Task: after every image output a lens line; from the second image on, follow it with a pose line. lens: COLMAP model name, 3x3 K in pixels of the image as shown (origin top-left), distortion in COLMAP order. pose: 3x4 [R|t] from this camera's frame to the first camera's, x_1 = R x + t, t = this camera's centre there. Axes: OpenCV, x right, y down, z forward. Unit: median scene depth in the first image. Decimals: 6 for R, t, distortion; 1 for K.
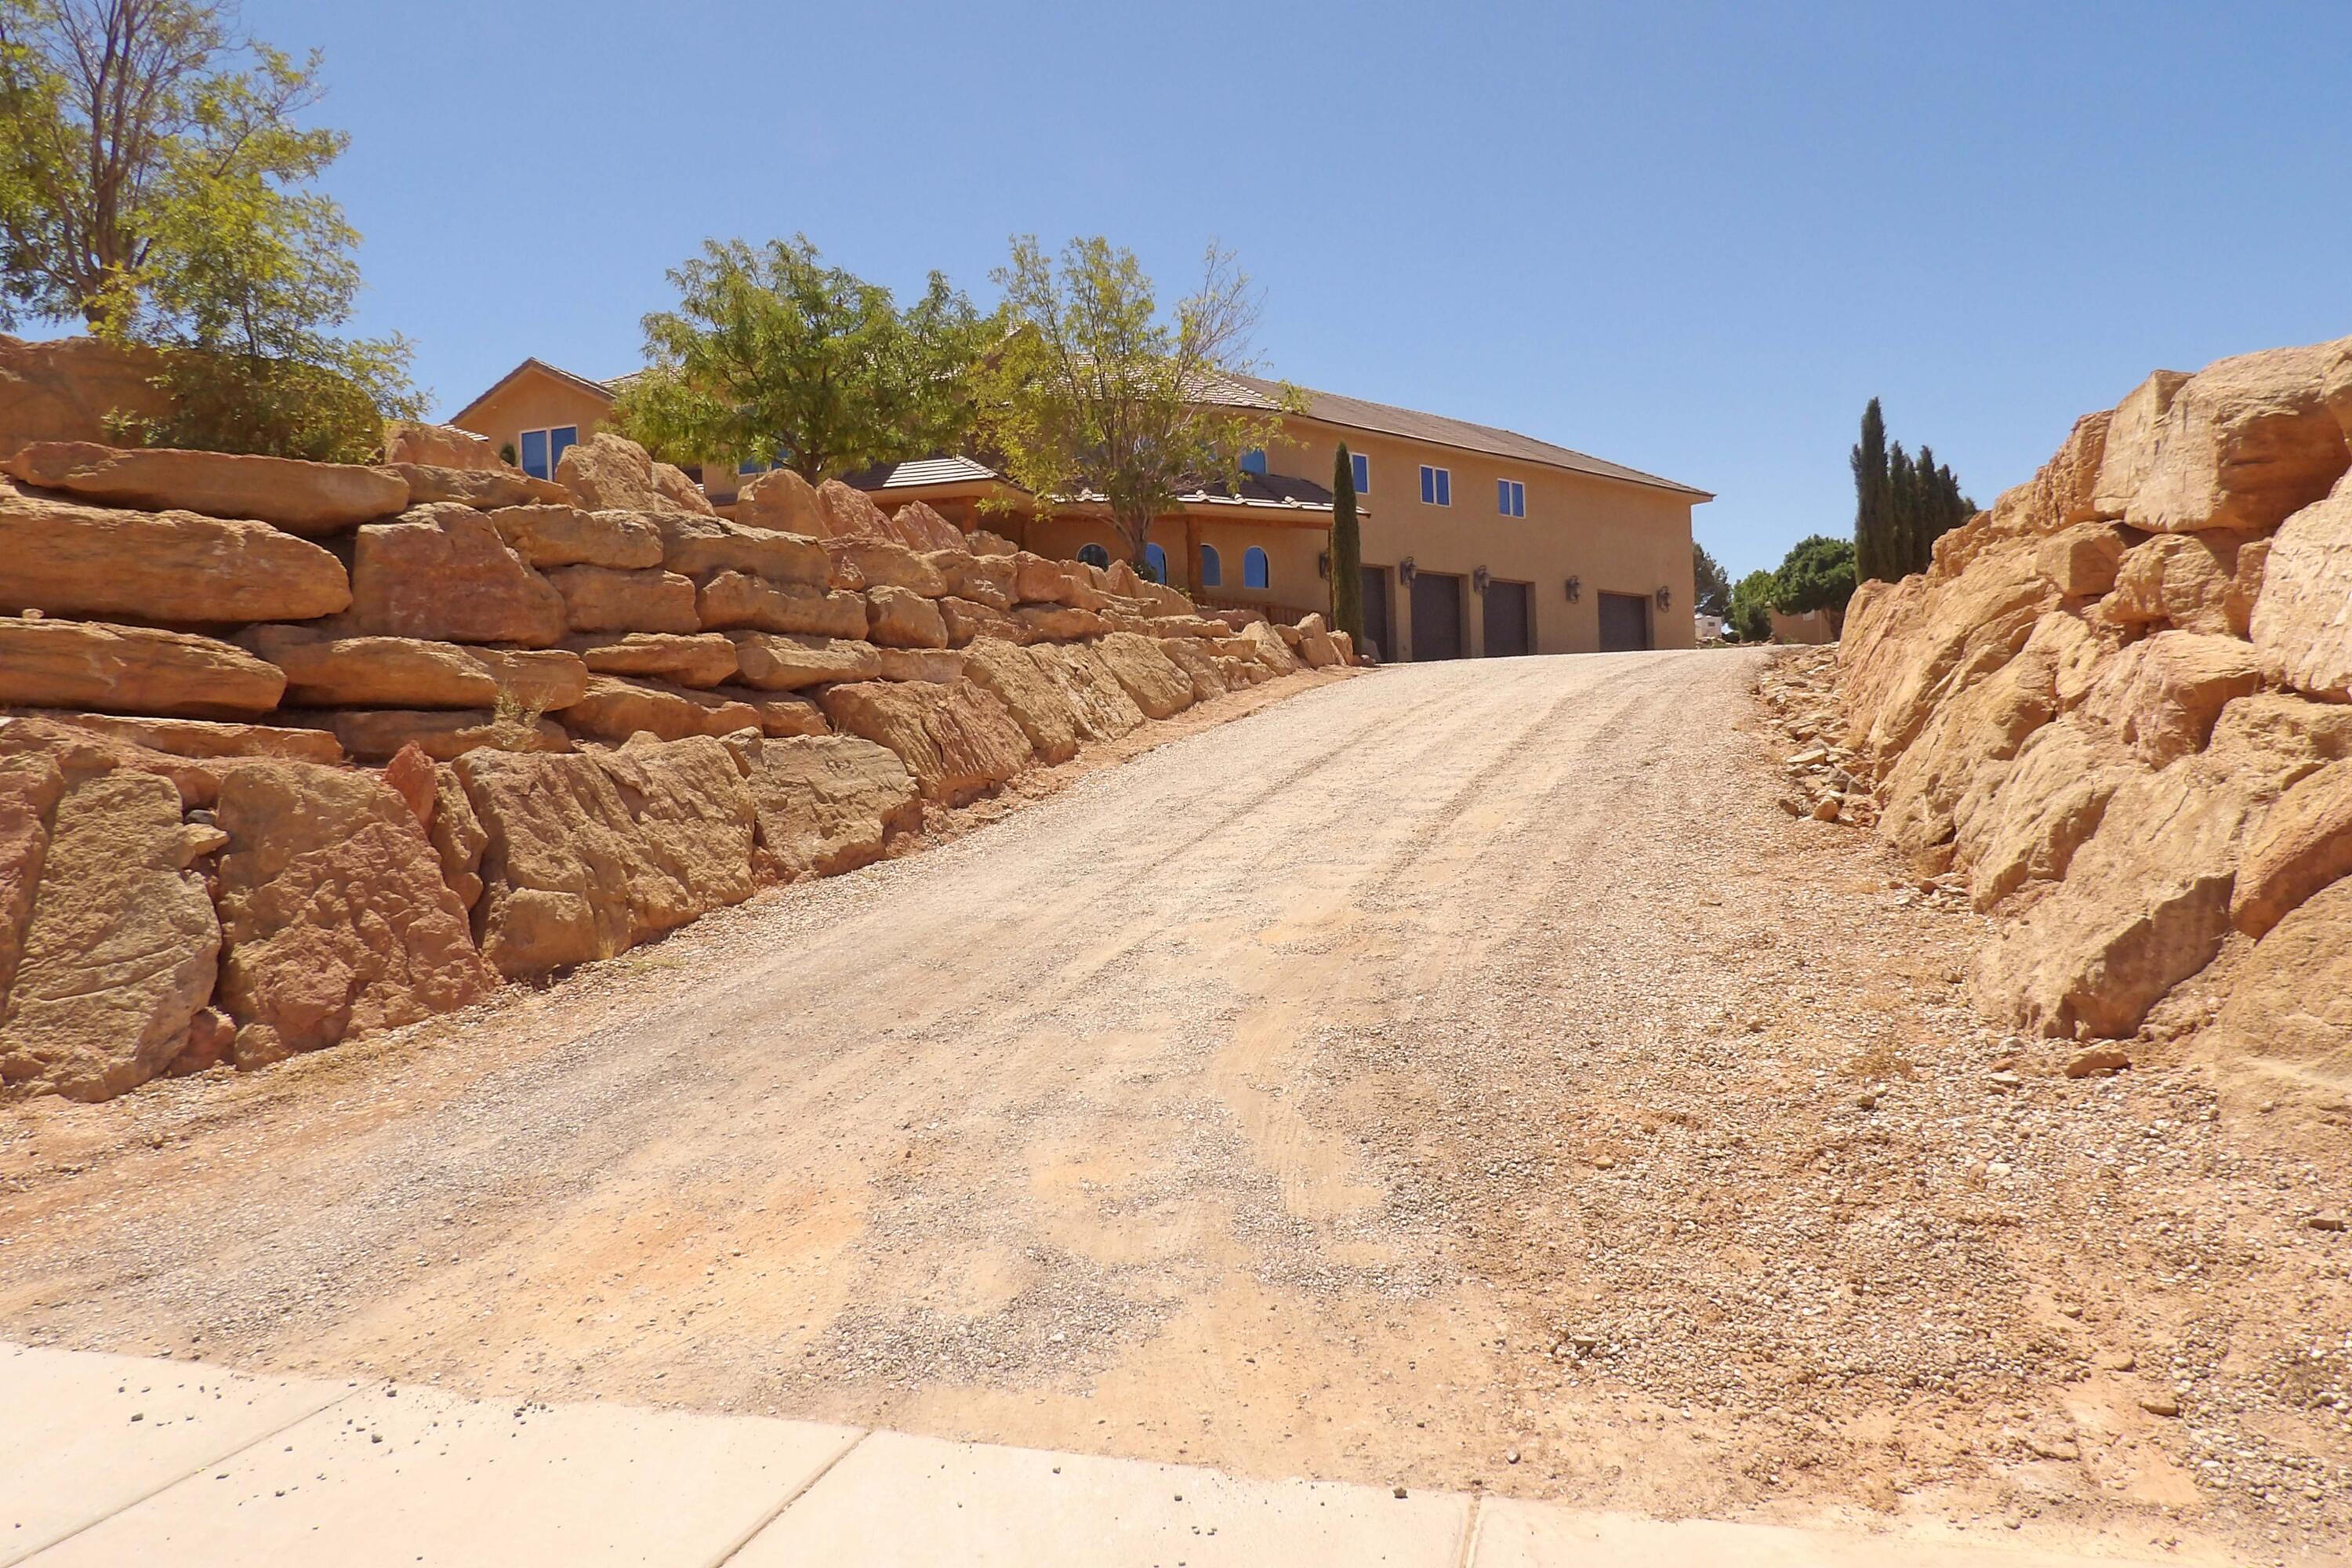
lens RADIAL K [[1697.3, 0, 1154.7], [0, 1697.3, 771.9], [0, 0, 1]] dist [-0.039078, 0.052661]
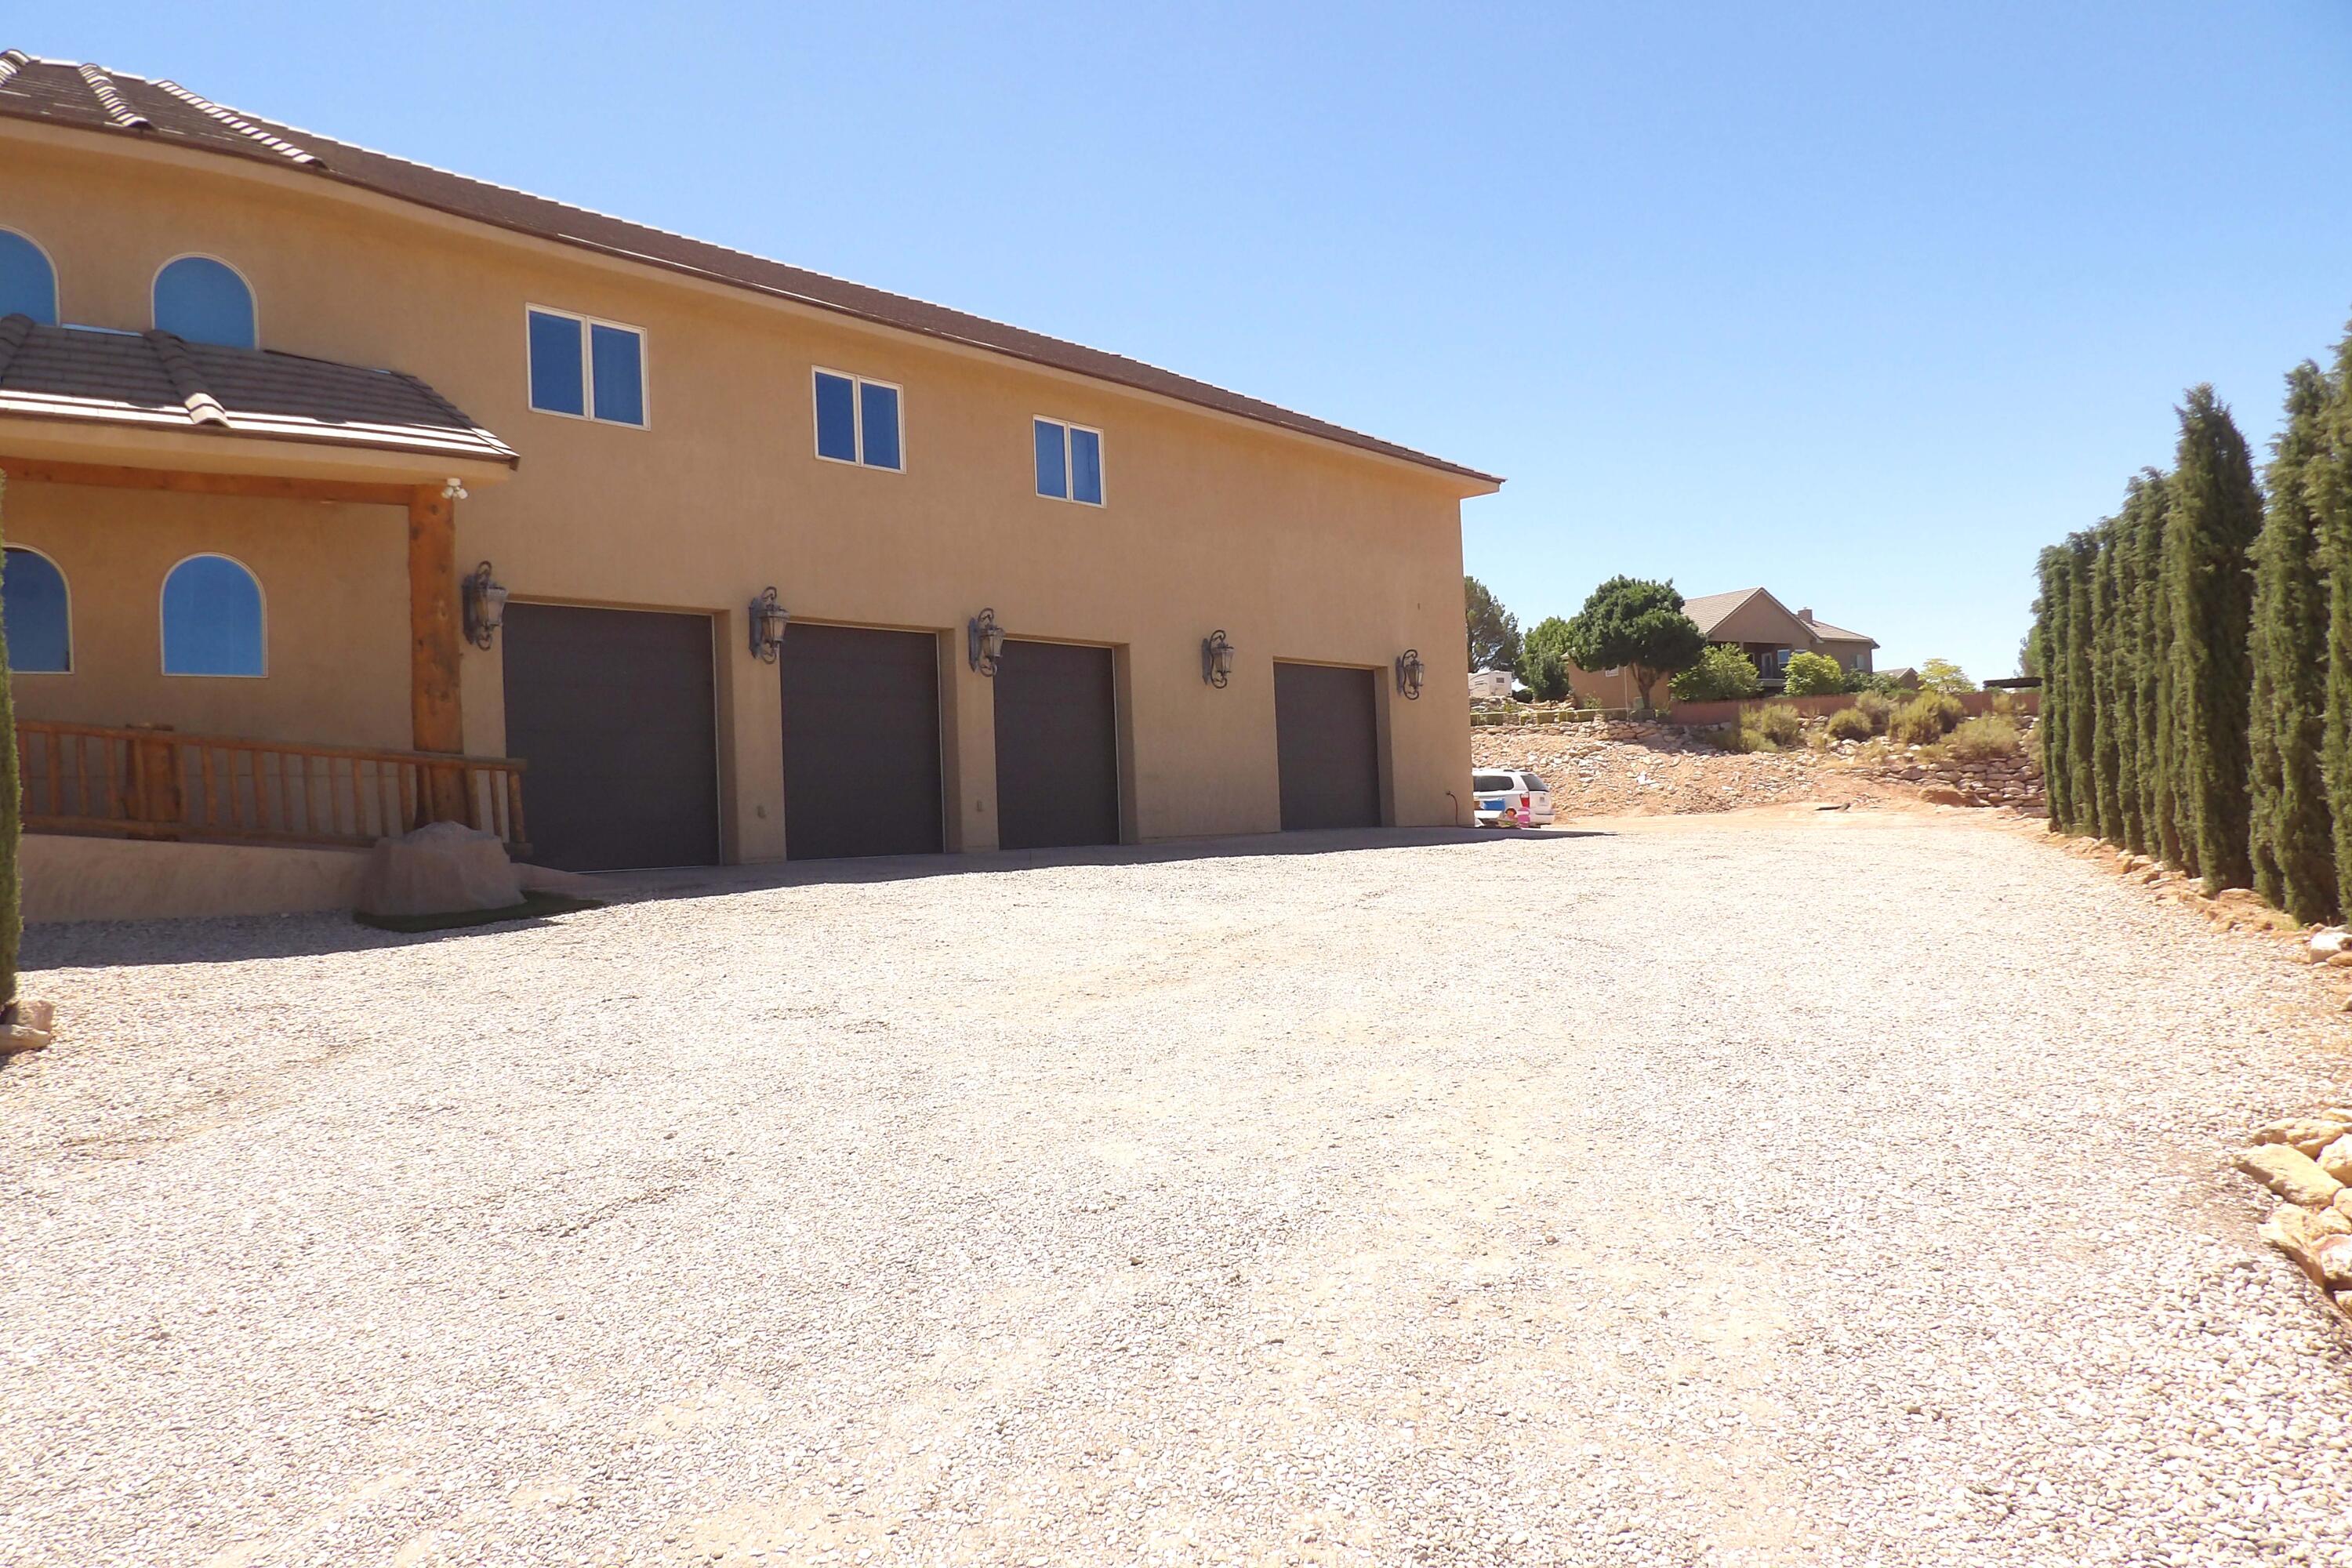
lens RADIAL K [[1697.3, 0, 1185.3], [0, 1697.3, 782.0], [0, 0, 1]] dist [-0.039078, 0.052661]
pose [[0.991108, -0.009209, 0.132739, 0.188965], [0.011878, 0.999743, -0.019325, -0.069350], [-0.132527, 0.020729, 0.990963, 0.571076]]
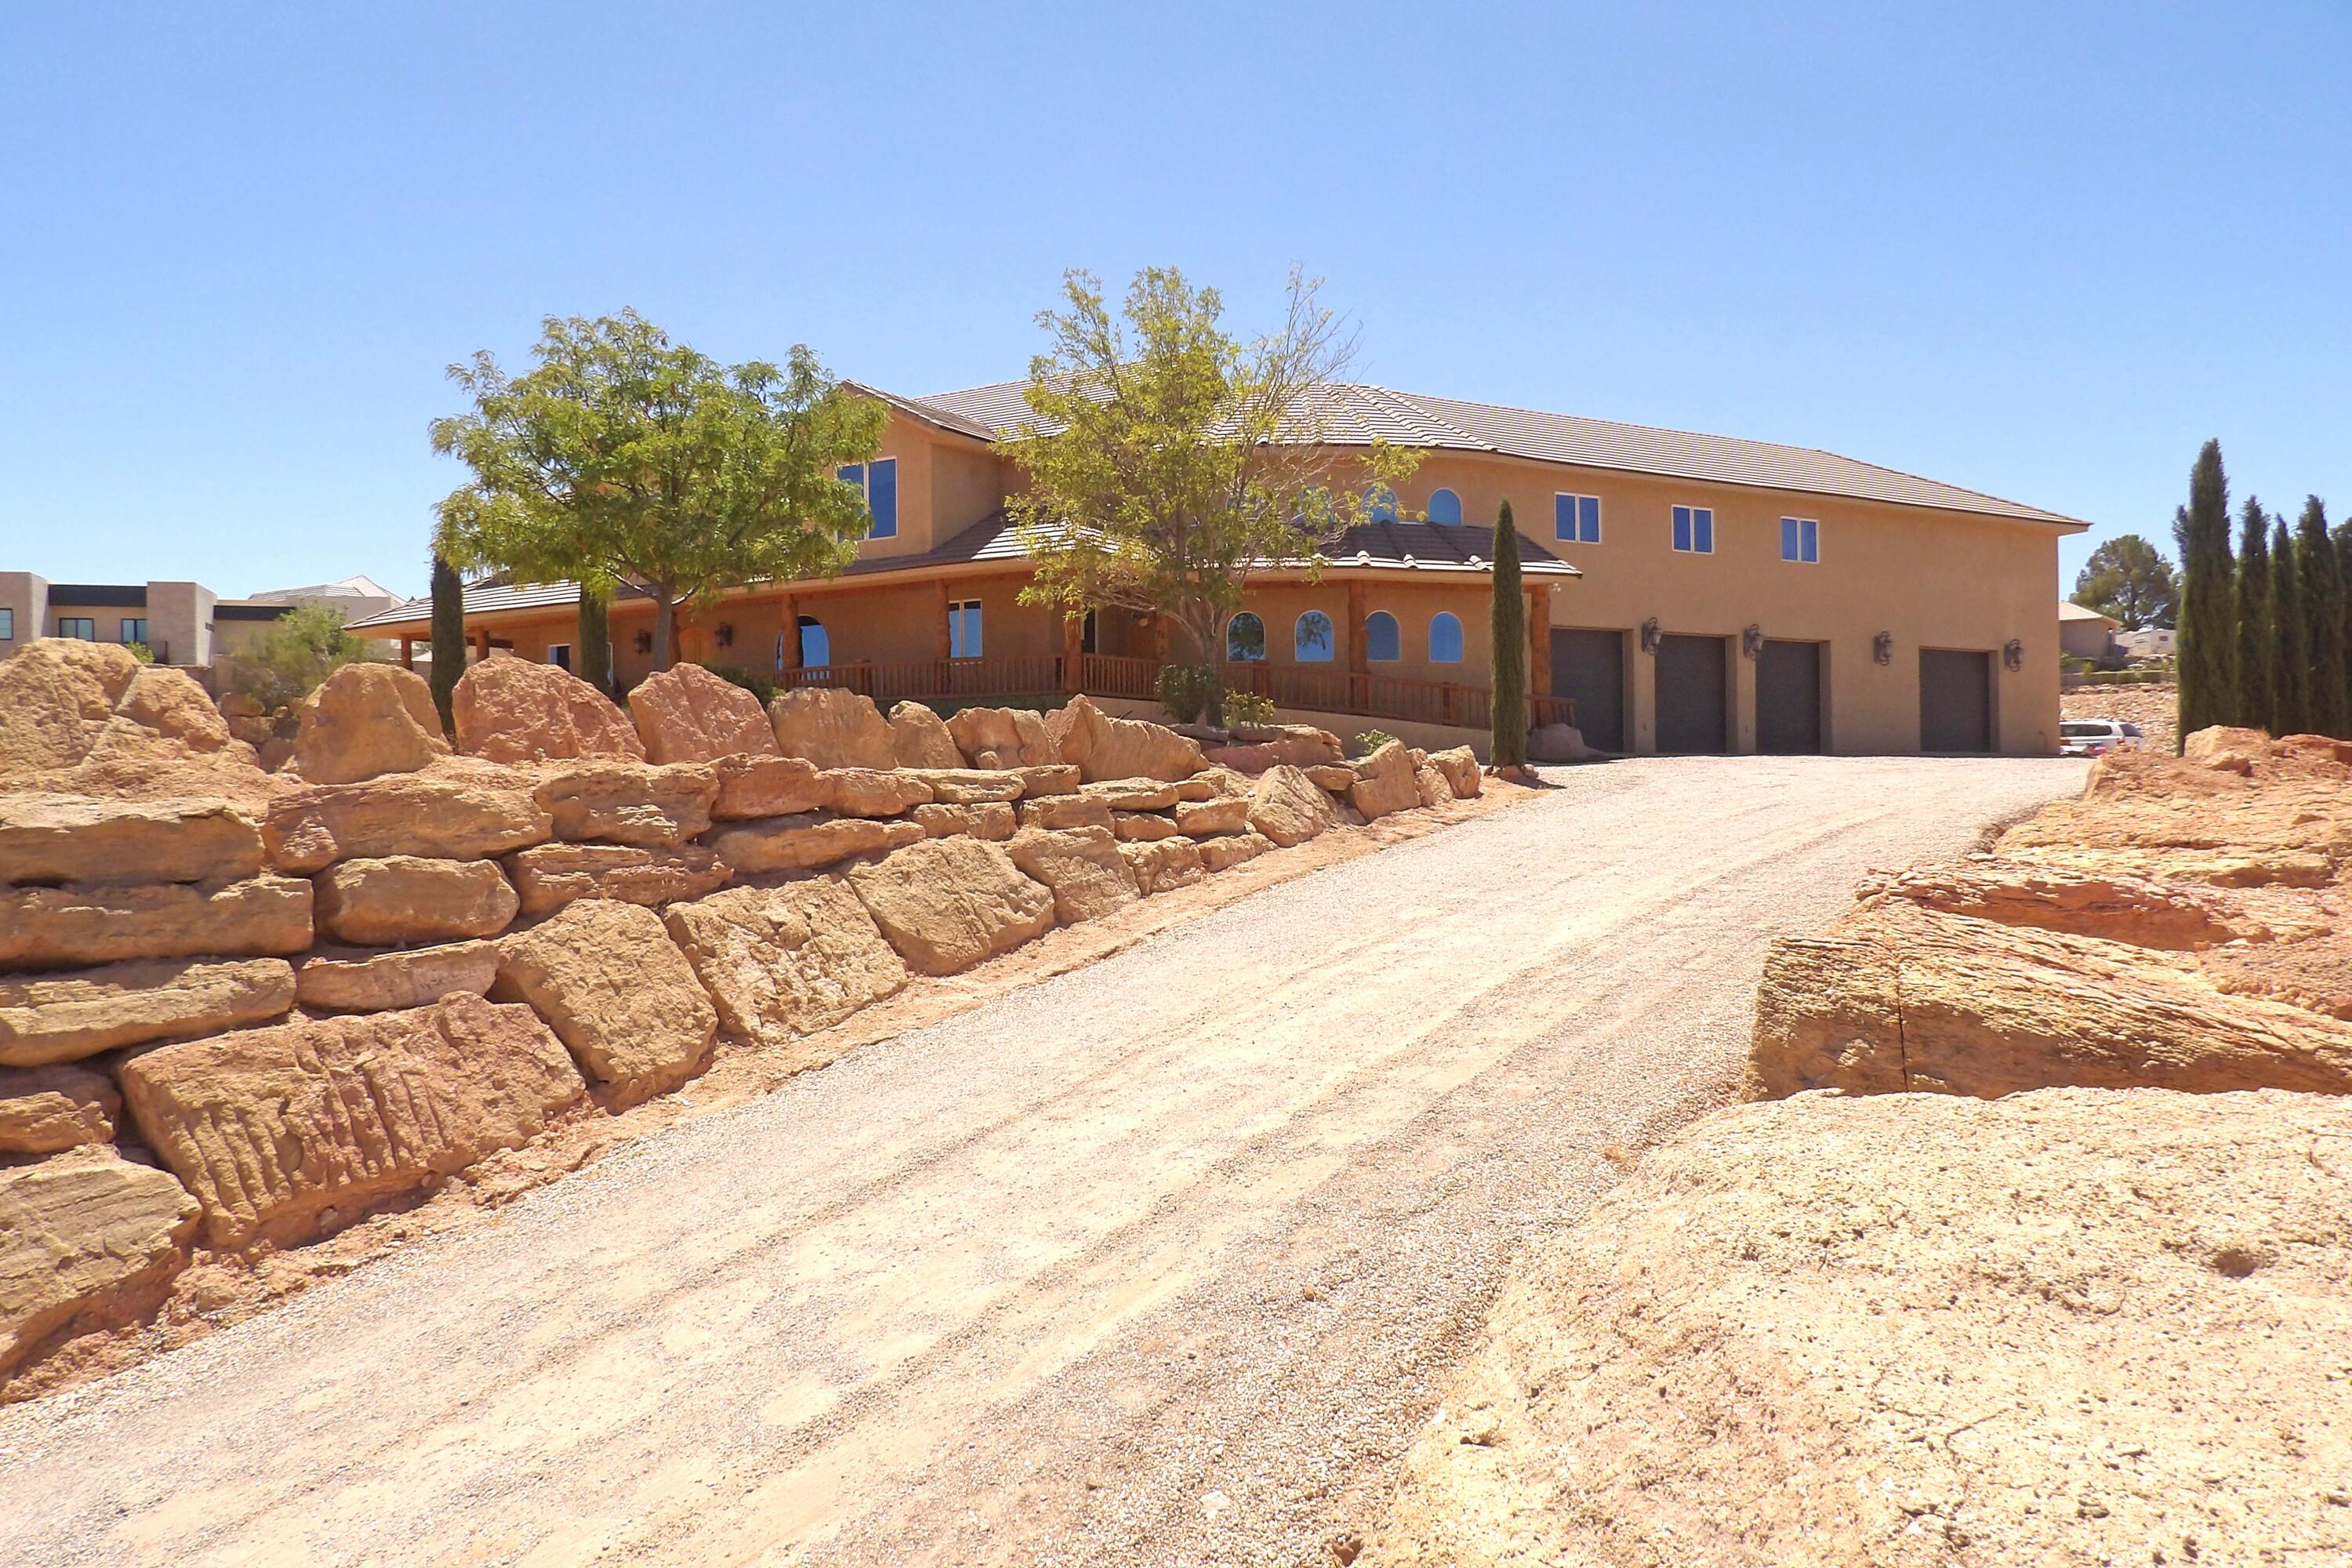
lens RADIAL K [[1697.3, 0, 1136.3], [0, 1697.3, 810.0], [0, 0, 1]] dist [-0.039078, 0.052661]
pose [[0.969839, 0.023513, -0.242610, 0.105089], [-0.017004, 0.999438, 0.028890, -0.050891], [0.243153, -0.023893, 0.969694, 0.130403]]
